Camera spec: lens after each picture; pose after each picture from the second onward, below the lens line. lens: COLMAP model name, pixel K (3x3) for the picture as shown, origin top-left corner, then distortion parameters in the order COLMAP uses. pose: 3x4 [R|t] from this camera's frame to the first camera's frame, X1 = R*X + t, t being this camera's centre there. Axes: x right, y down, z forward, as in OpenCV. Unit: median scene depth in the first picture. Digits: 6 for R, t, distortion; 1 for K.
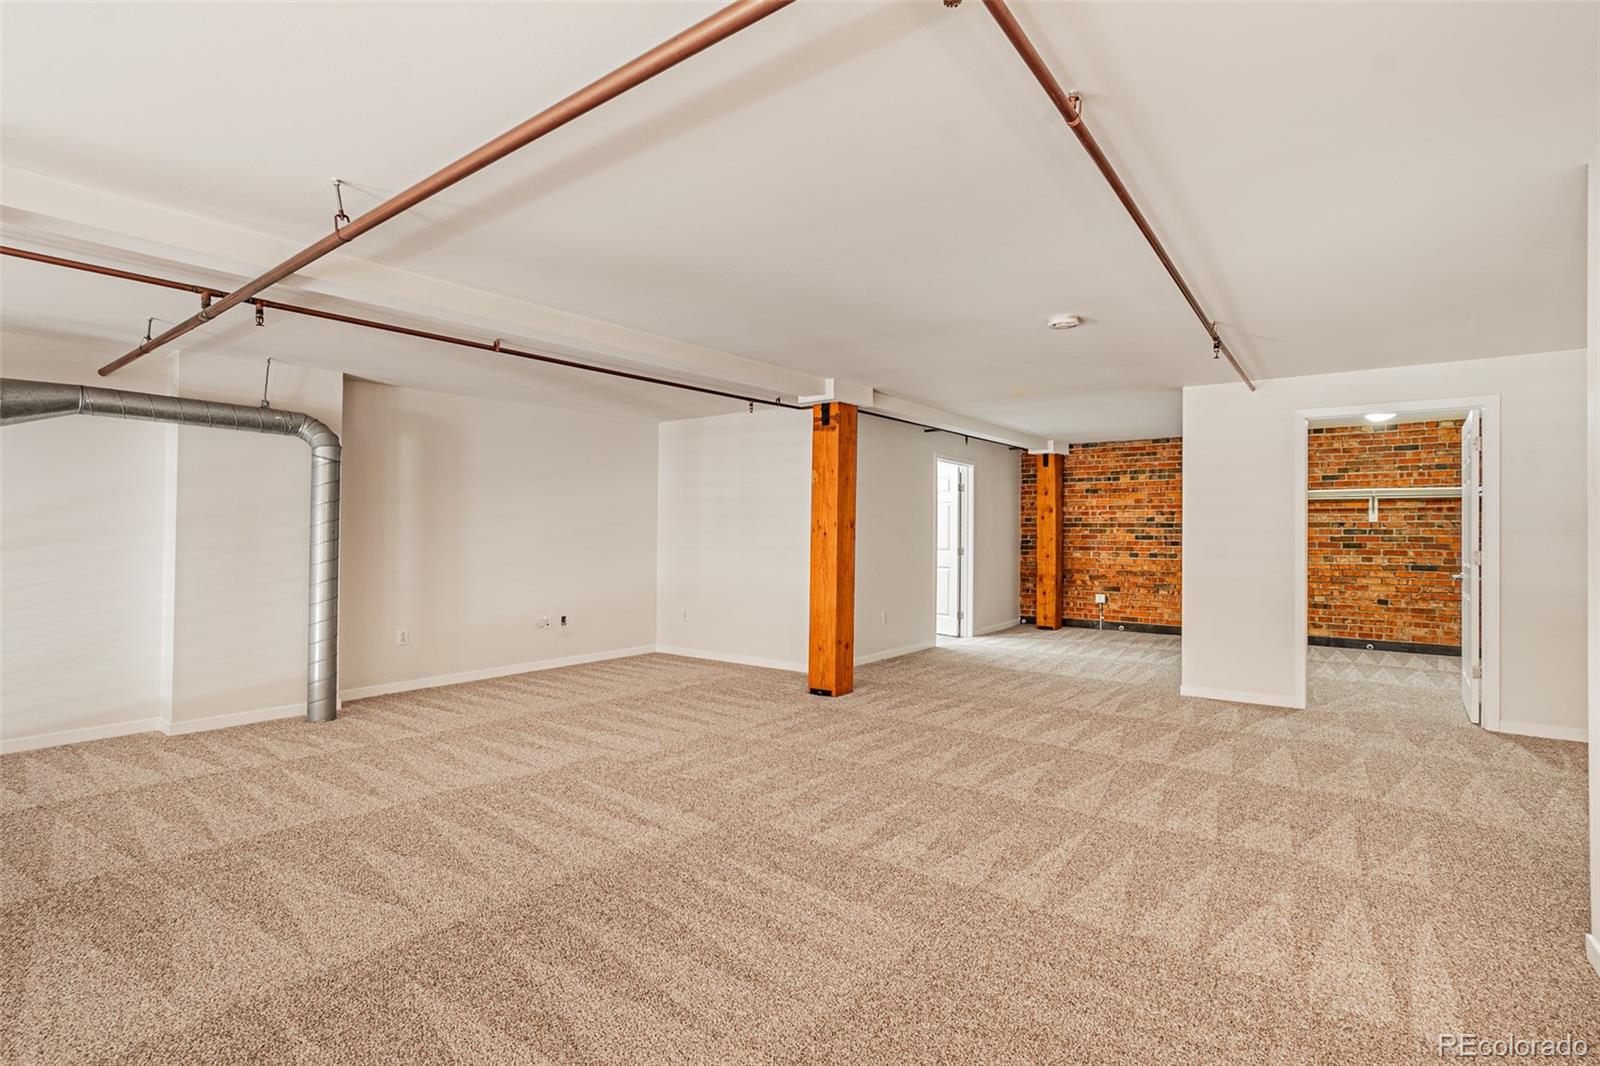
lens RADIAL K [[764.1, 0, 806.2], [0, 764.1, 528.9], [0, 0, 1]] dist [-0.040203, 0.024172]
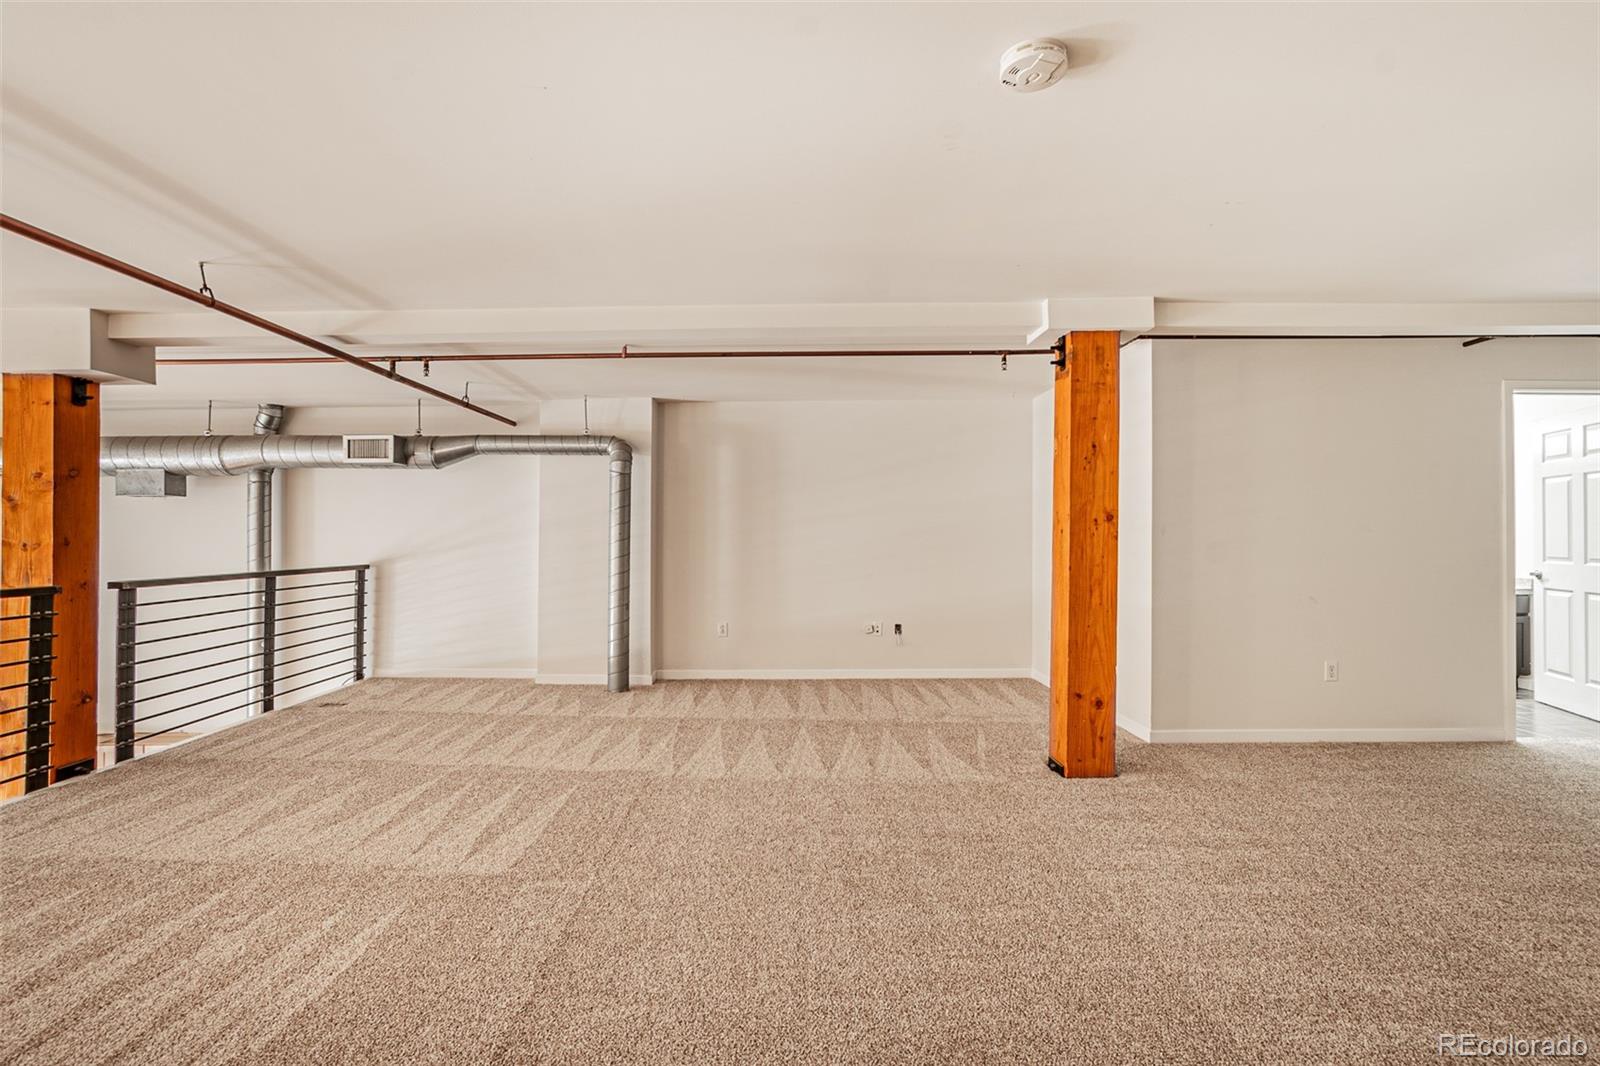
lens RADIAL K [[764.1, 0, 806.2], [0, 764.1, 528.9], [0, 0, 1]] dist [-0.040203, 0.024172]
pose [[0.611724, -0.013218, -0.790961, 0.281501], [0.007682, 0.999913, -0.010768, 0.006651], [0.791034, 0.000511, 0.611772, 0.278605]]
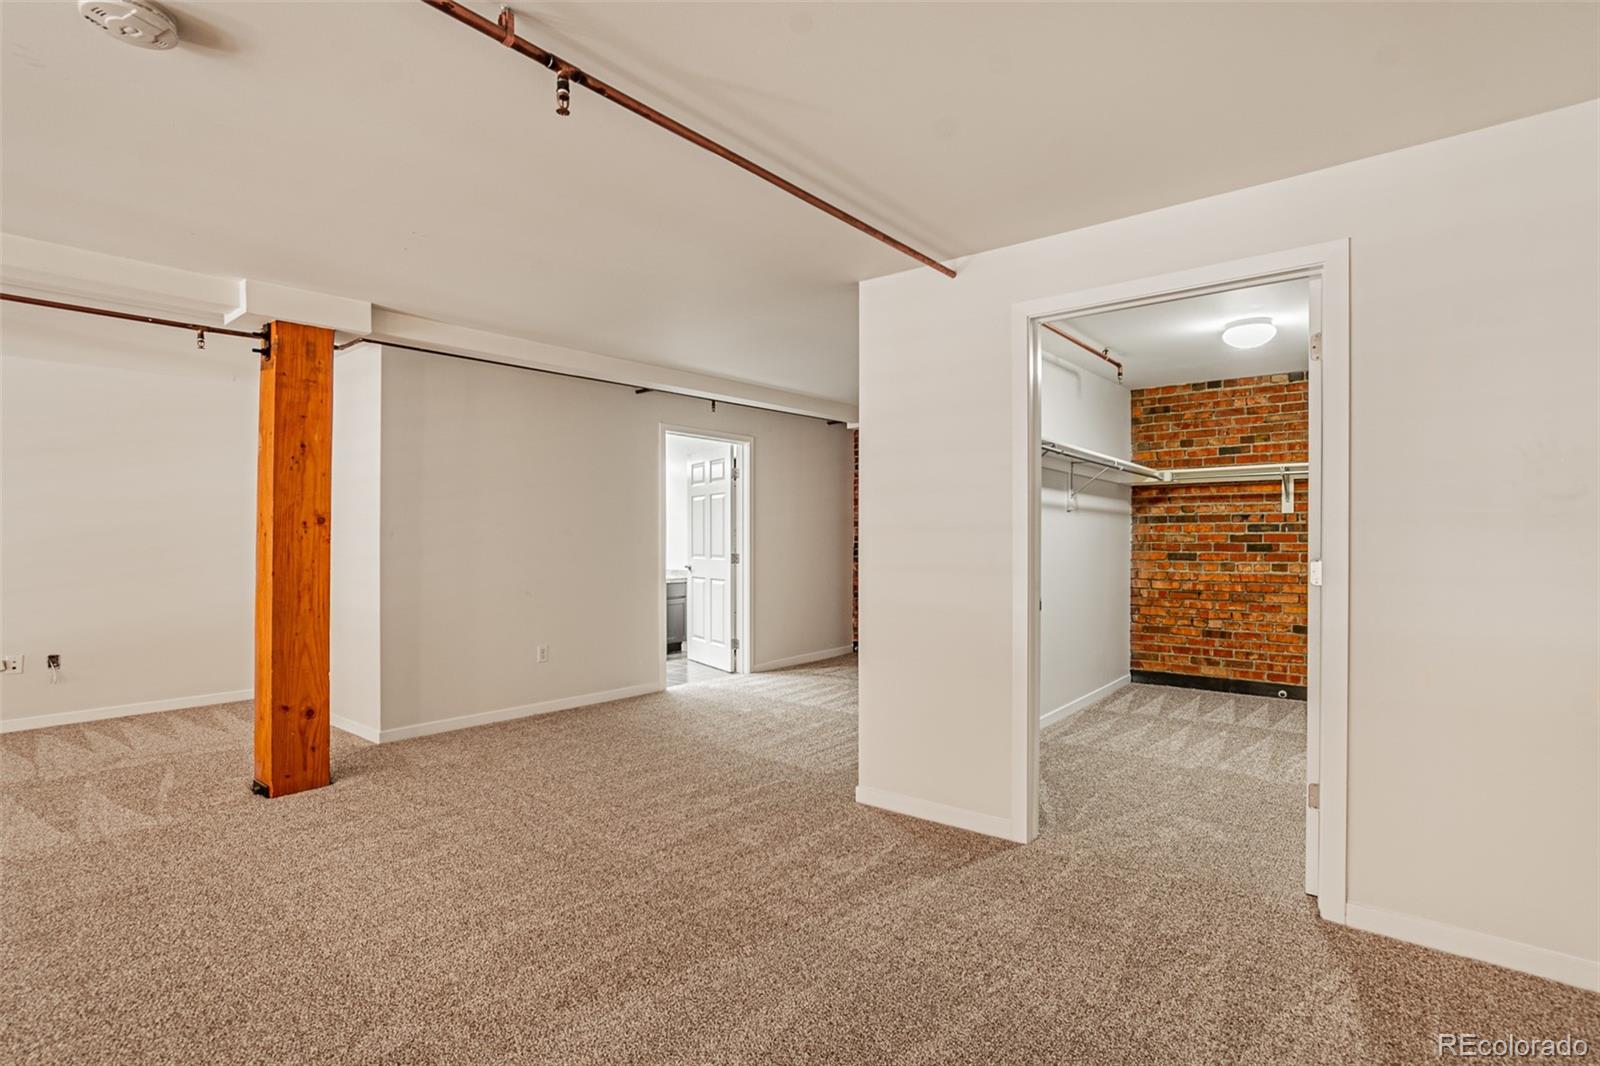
lens RADIAL K [[766.8, 0, 797.6], [0, 766.8, 542.4], [0, 0, 1]] dist [-0.043501, 0.025776]
pose [[0.998486, -0.007261, -0.054527, 0.332299], [0.007814, 0.999920, 0.009926, 0.006941], [0.054451, -0.010337, 0.998463, 0.275502]]
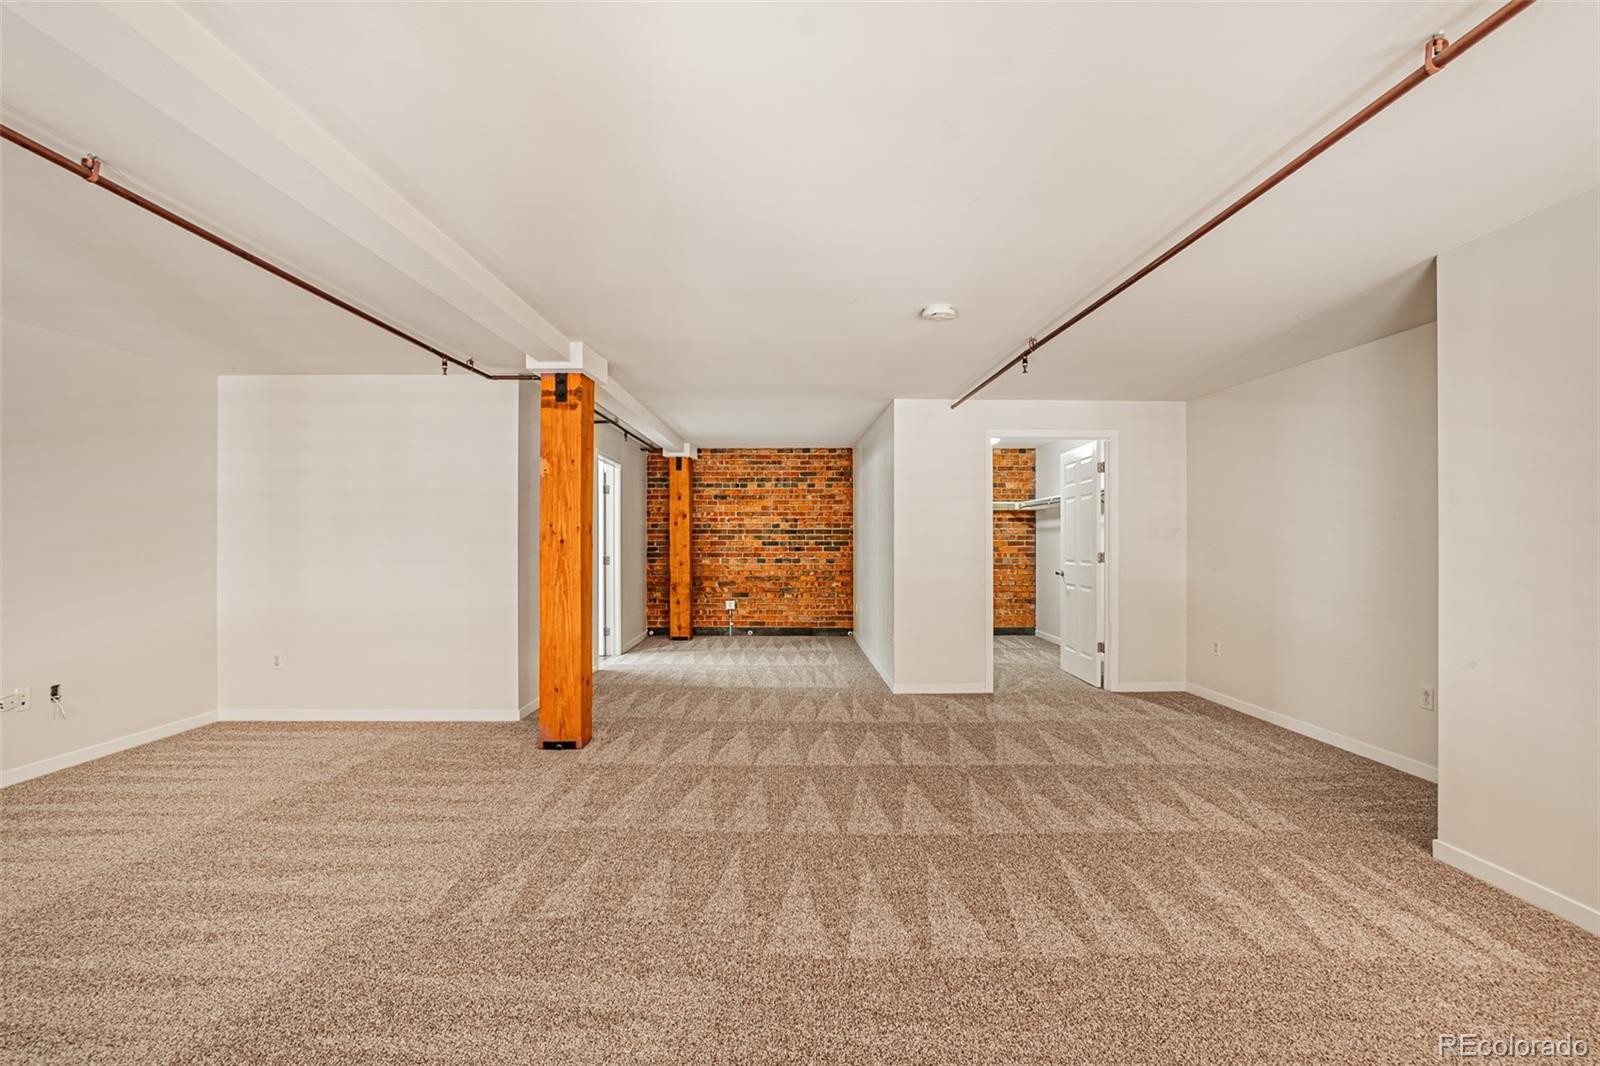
lens RADIAL K [[766.8, 0, 797.6], [0, 766.8, 542.4], [0, 0, 1]] dist [-0.043501, 0.025776]
pose [[0.802498, -0.006897, 0.596616, -0.166296], [0.002088, 0.999960, 0.008751, 0.000798], [-0.596652, -0.005777, 0.802479, 0.158647]]
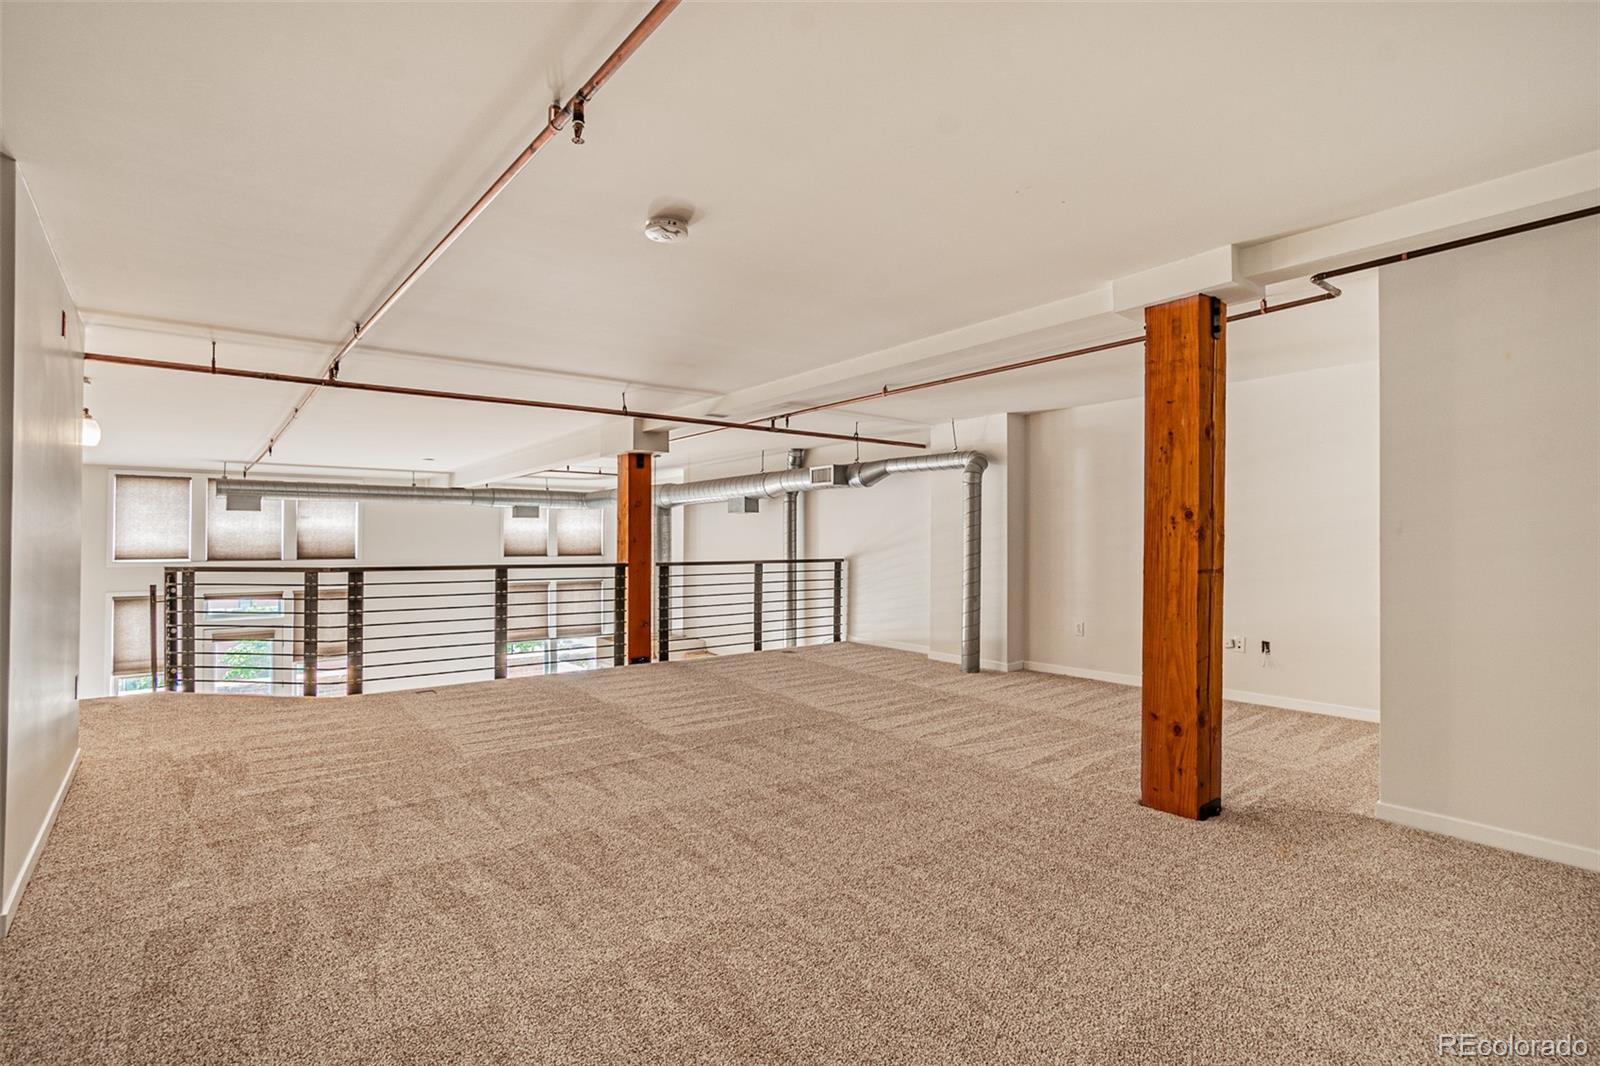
lens RADIAL K [[770.9, 0, 789.6], [0, 770.9, 530.0], [0, 0, 1]] dist [-0.043500, 0.024919]
pose [[-0.253507, -0.016783, -0.967188, 0.457535], [0.002394, 0.999836, -0.017977, 0.010516], [0.967331, -0.006872, -0.253425, 0.589509]]
